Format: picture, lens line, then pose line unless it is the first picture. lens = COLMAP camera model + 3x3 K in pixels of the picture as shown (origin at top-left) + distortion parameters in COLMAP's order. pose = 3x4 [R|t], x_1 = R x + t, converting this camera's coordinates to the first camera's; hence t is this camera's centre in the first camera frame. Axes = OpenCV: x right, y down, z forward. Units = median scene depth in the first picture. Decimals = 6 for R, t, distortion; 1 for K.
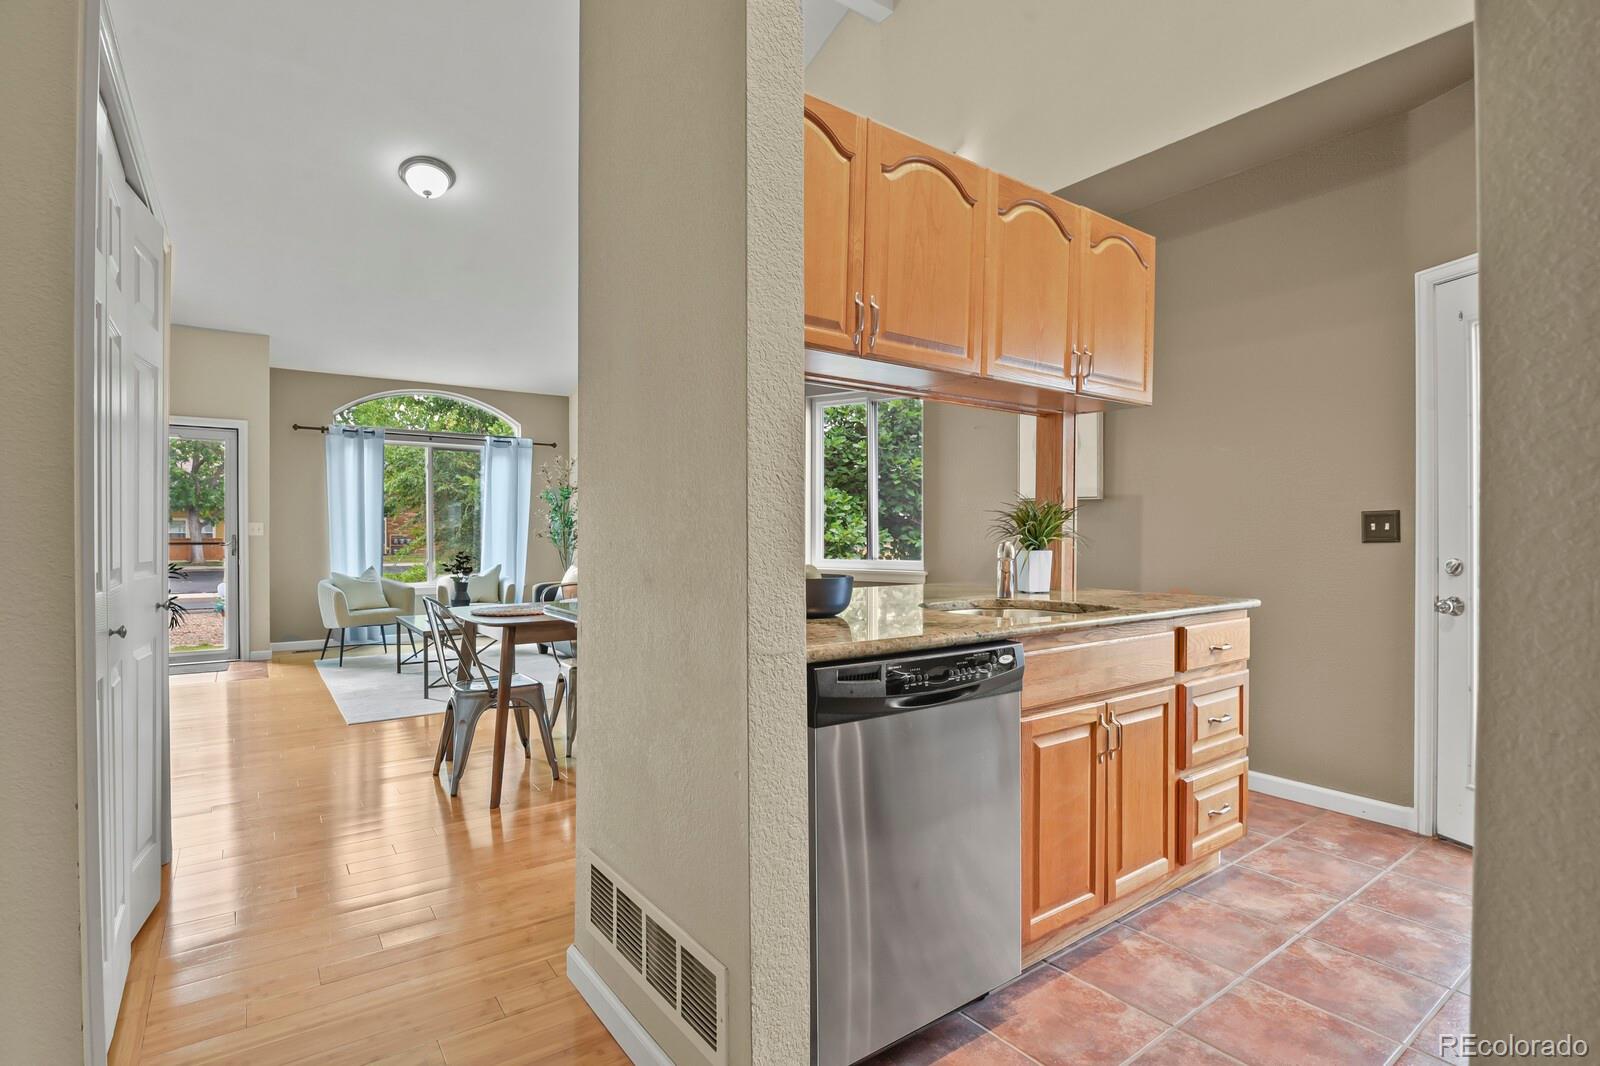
lens RADIAL K [[776.8, 0, 800.7], [0, 776.8, 532.9], [0, 0, 1]] dist [-0.014578, -0.001954]
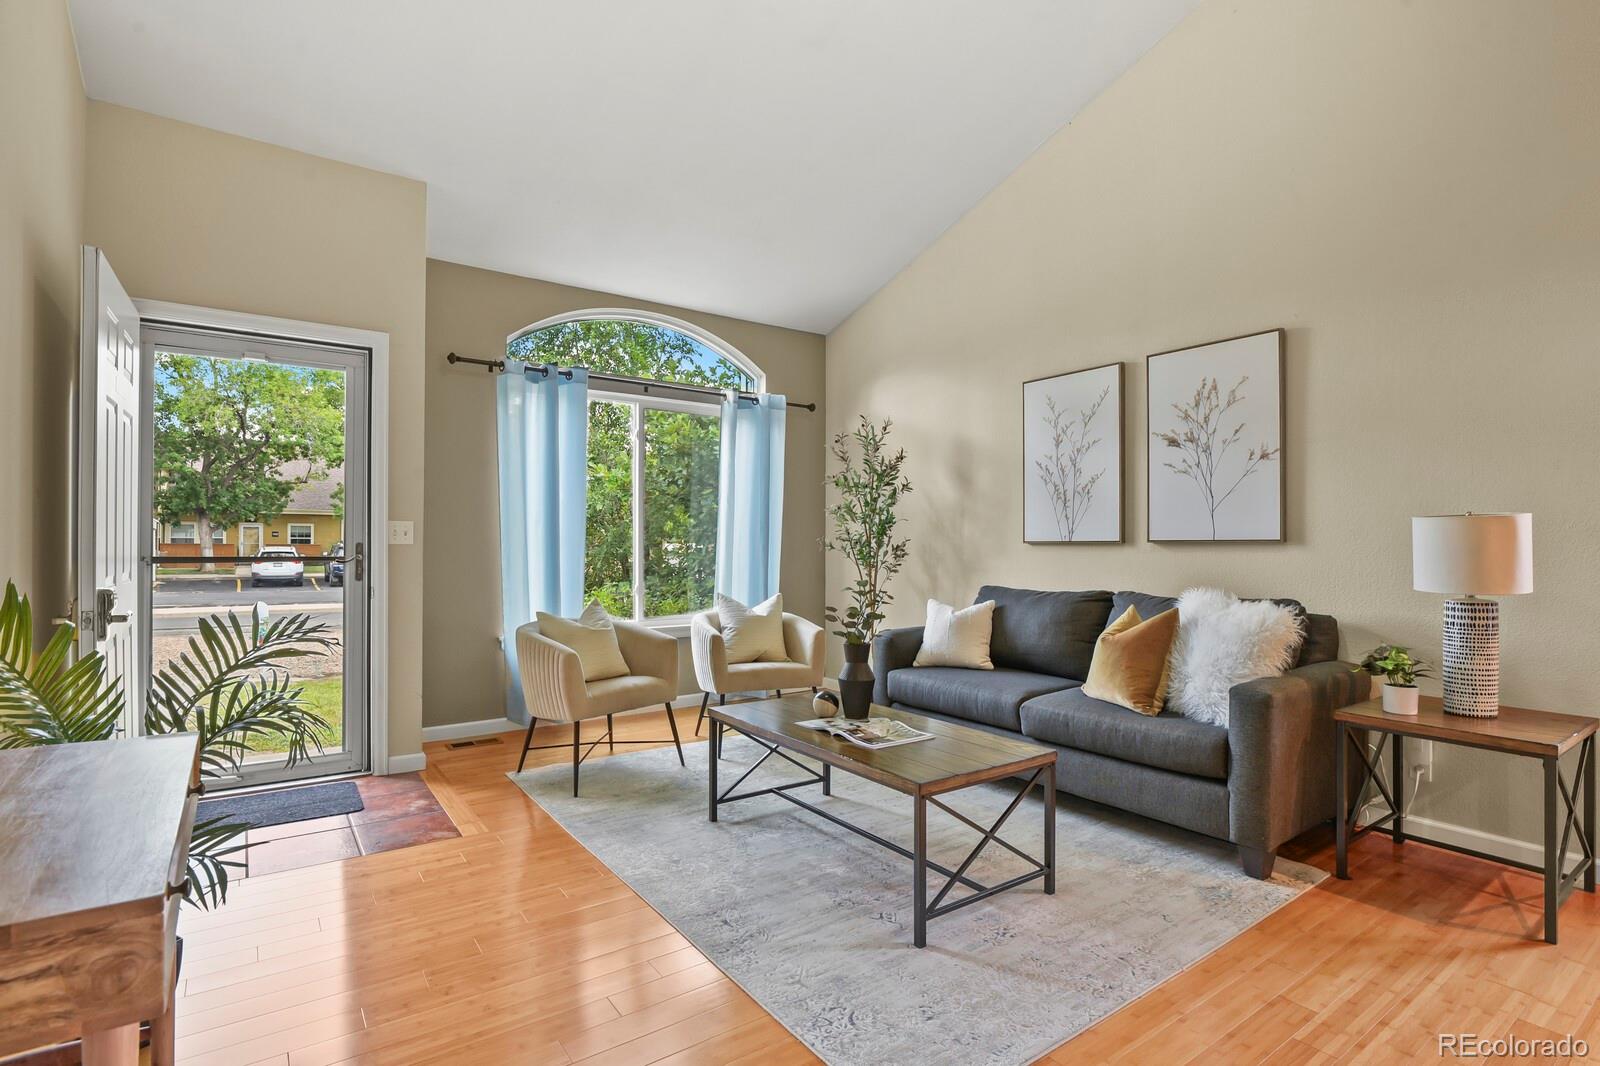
lens RADIAL K [[776.8, 0, 800.8], [0, 776.8, 531.3], [0, 0, 1]] dist [-0.014578, -0.001954]
pose [[0.999977, 0.006718, -0.000014, -0.343715], [-0.006717, 0.999884, -0.013673, -0.000251], [-0.000078, 0.013673, 0.999907, 0.367266]]
